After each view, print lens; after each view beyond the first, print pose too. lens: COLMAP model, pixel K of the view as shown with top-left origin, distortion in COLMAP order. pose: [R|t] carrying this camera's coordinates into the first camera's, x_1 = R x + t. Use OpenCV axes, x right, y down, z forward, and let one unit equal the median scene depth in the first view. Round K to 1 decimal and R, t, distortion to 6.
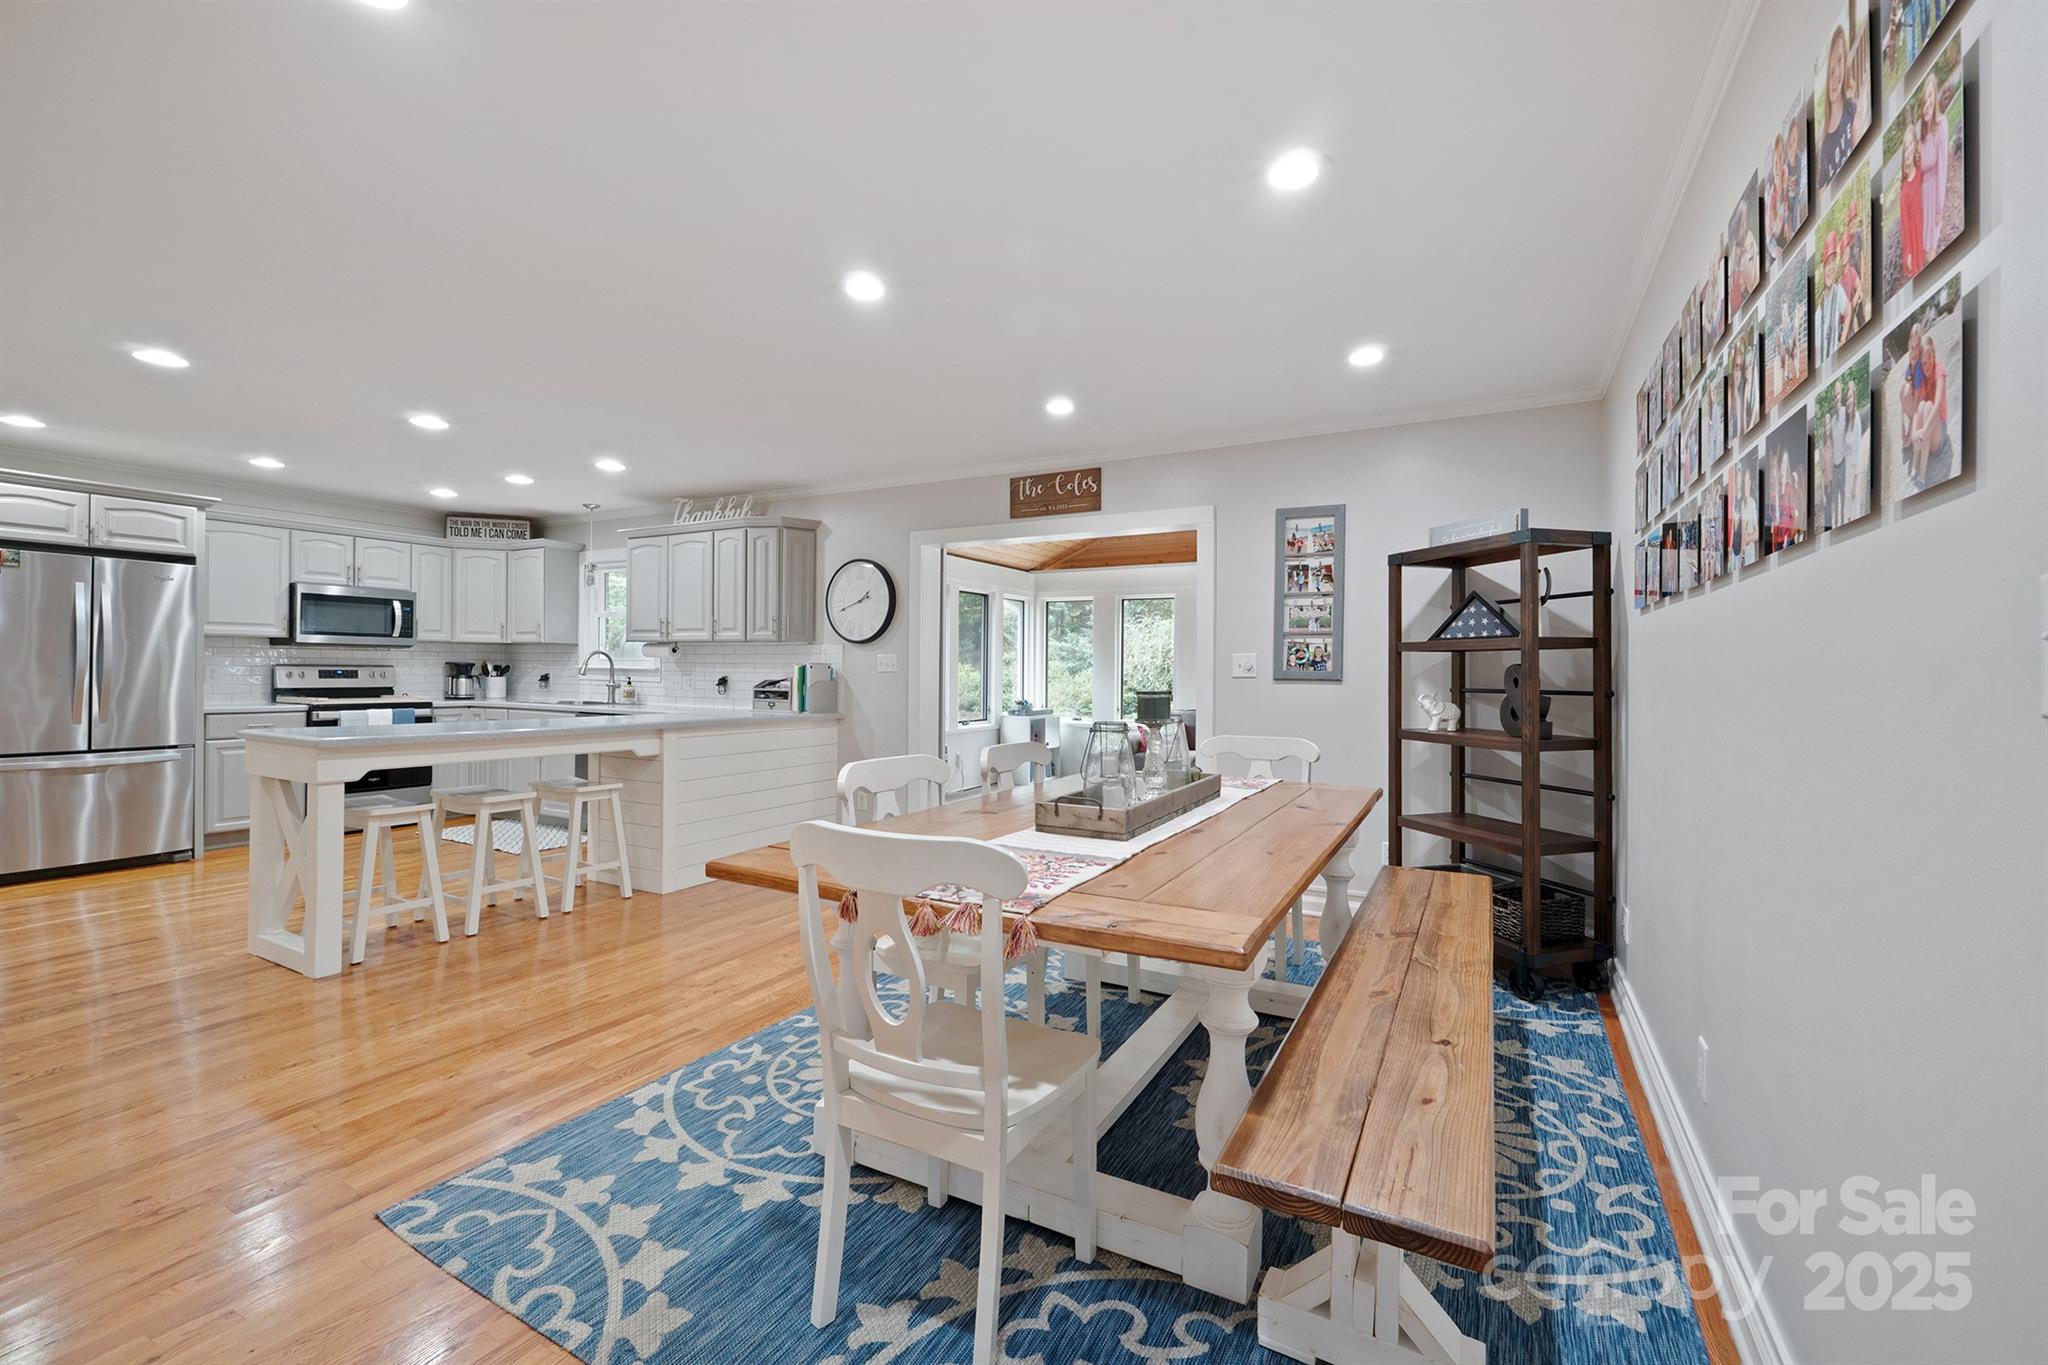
lens RADIAL K [[860.1, 0, 1028.8], [0, 860.1, 667.9], [0, 0, 1]] dist [-0.006775, -0.001123]
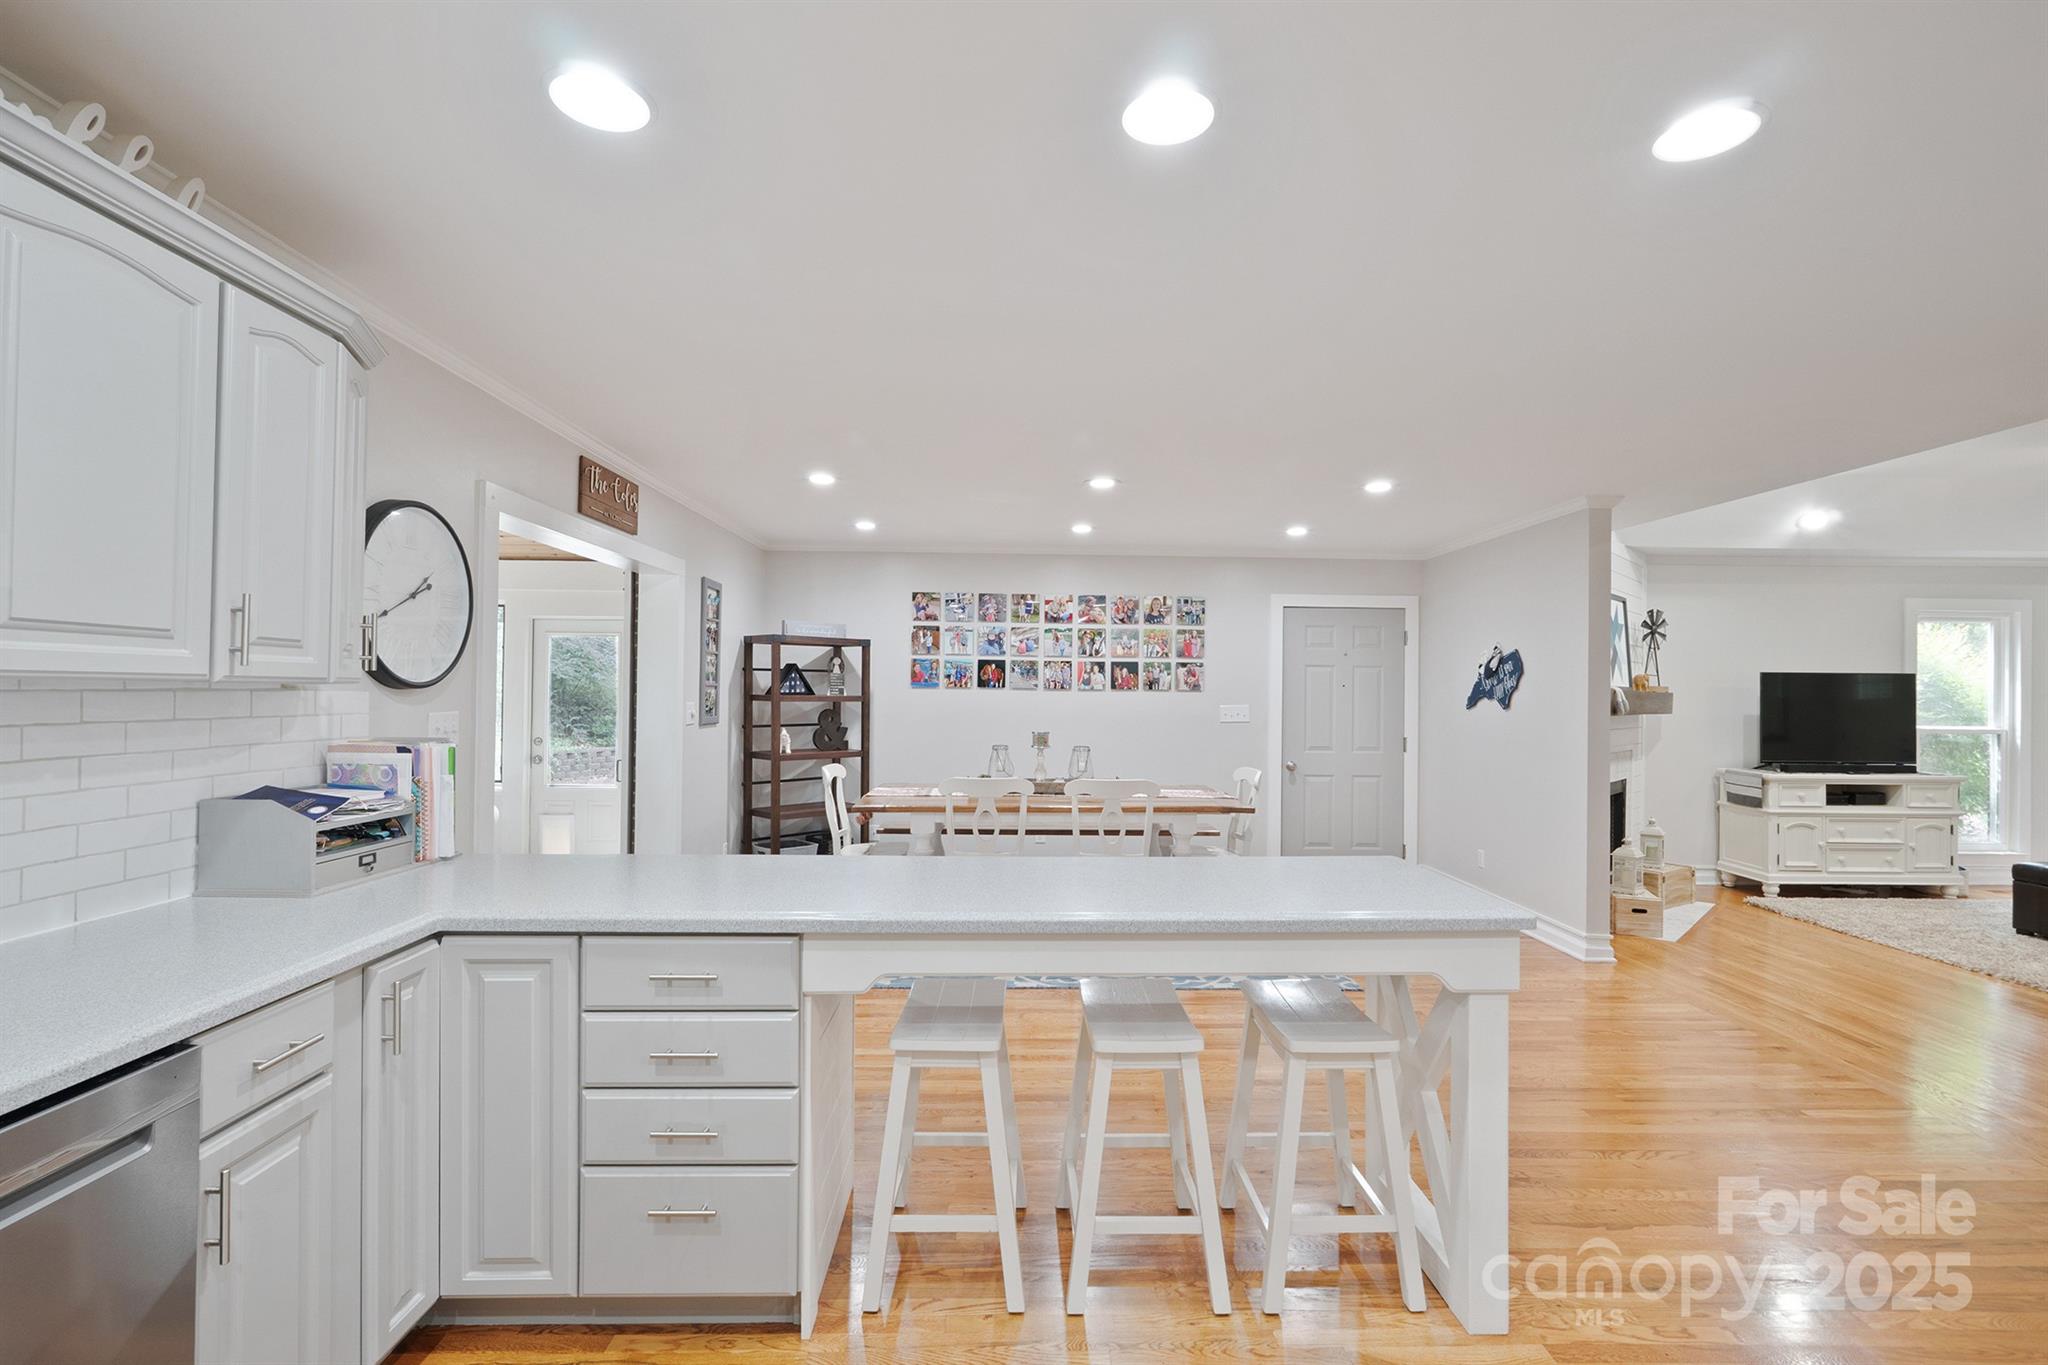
lens RADIAL K [[952.8, 0, 1032.2], [0, 952.8, 678.5], [0, 0, 1]] dist [-0.004427, 0.000499]
pose [[-0.501298, -0.002836, 0.865270, -0.792190], [-0.019417, 0.999780, -0.007972, -0.035627], [-0.865057, -0.020798, -0.501243, 0.960203]]
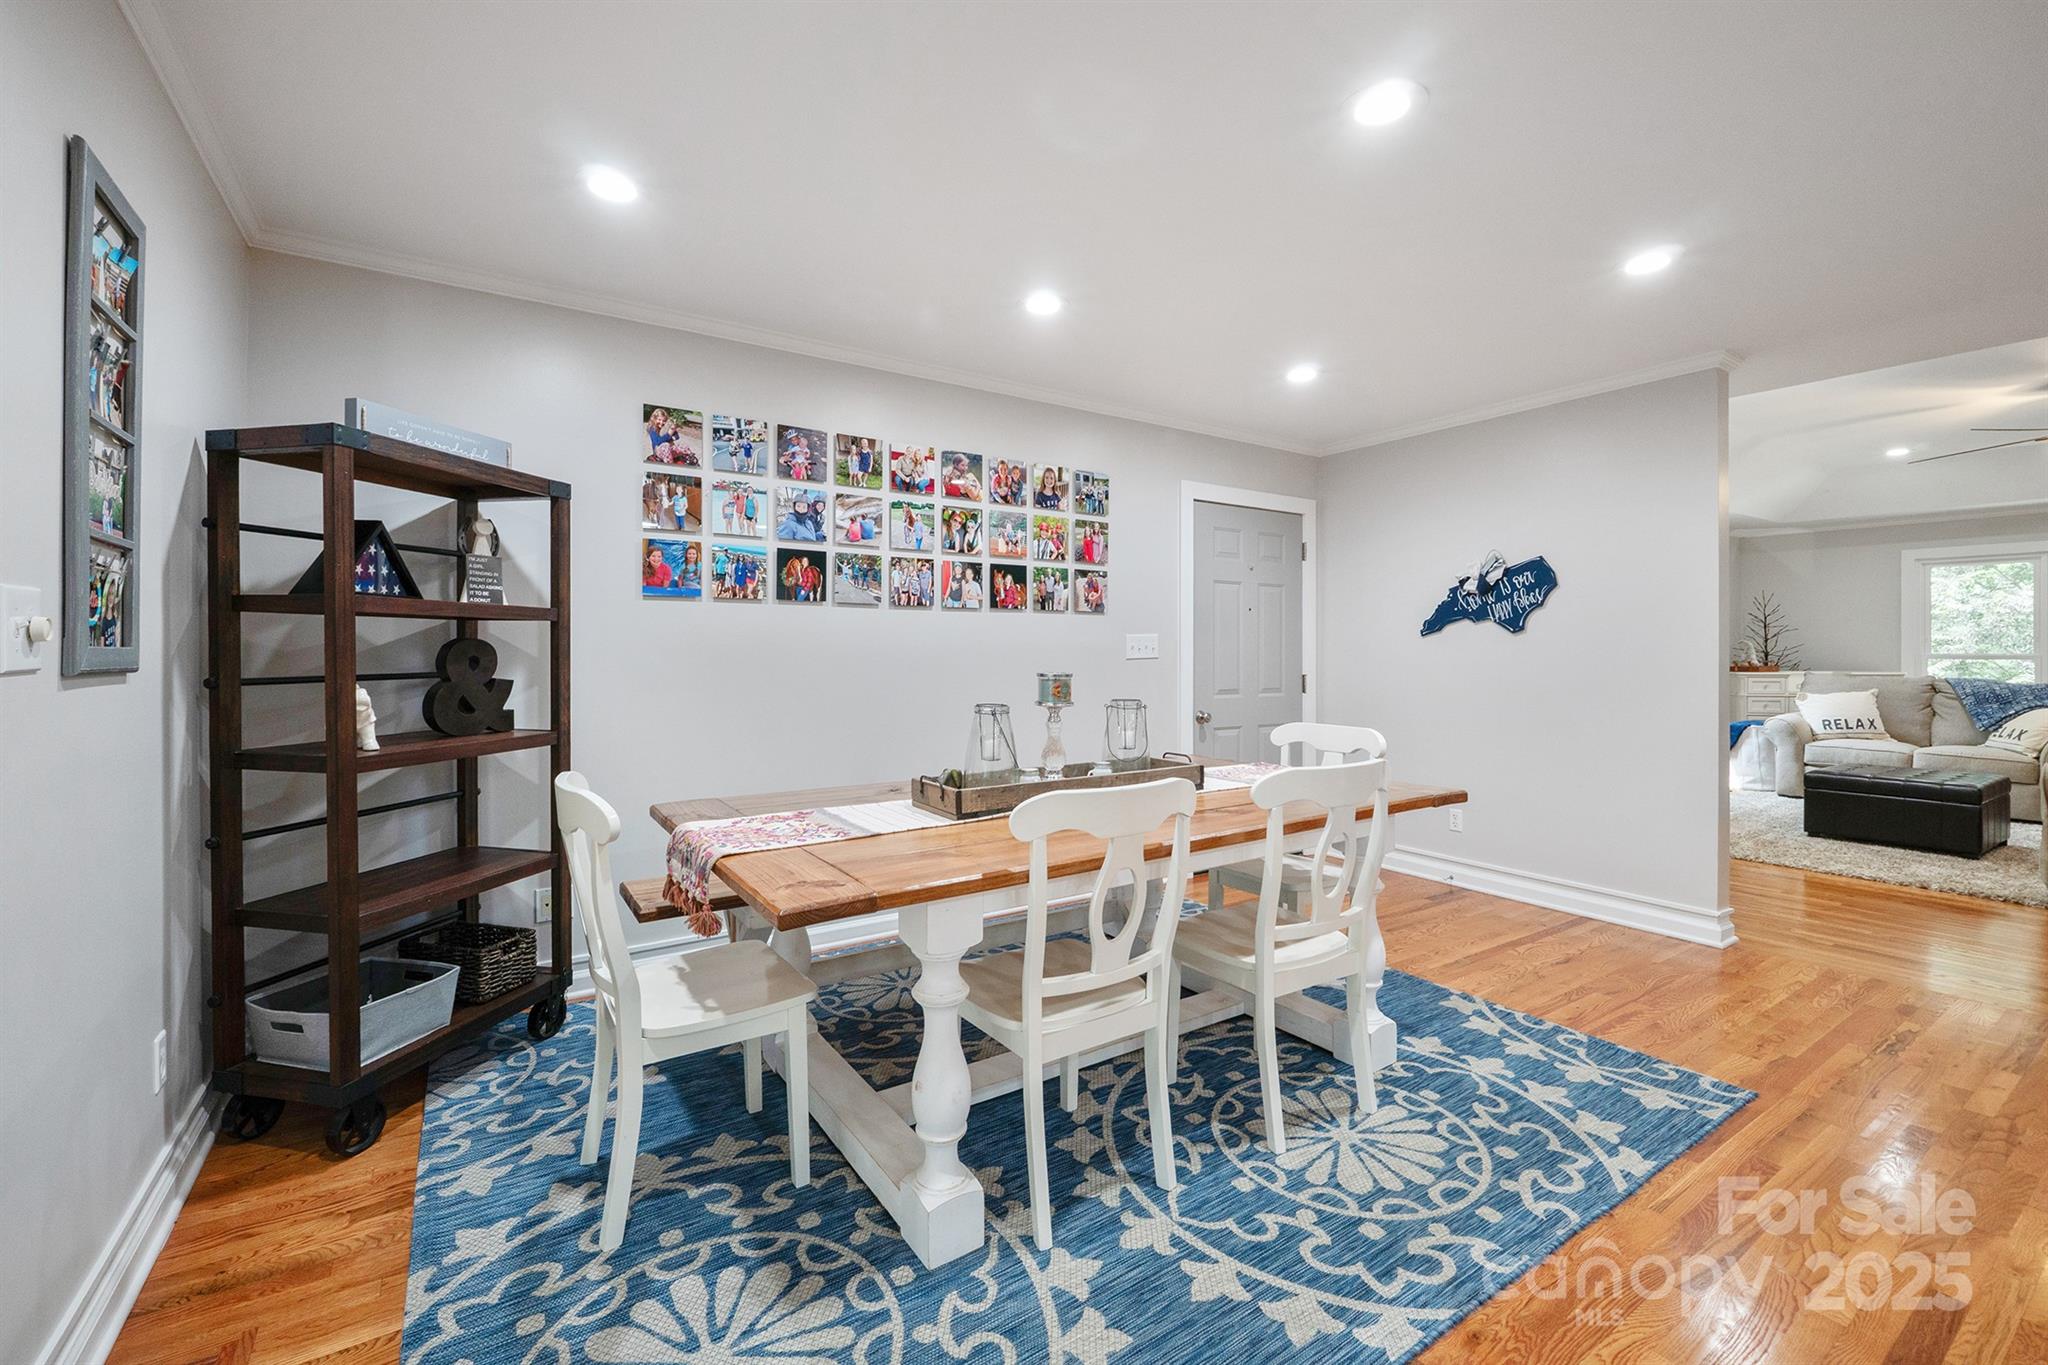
lens RADIAL K [[860.1, 0, 1031.6], [0, 860.1, 656.0], [0, 0, 1]] dist [-0.006775, -0.001123]
pose [[-0.884638, -0.012245, 0.466117, -0.130070], [-0.011490, 0.999924, 0.004462, 0.001383], [-0.466136, -0.001408, -0.884712, 0.849472]]
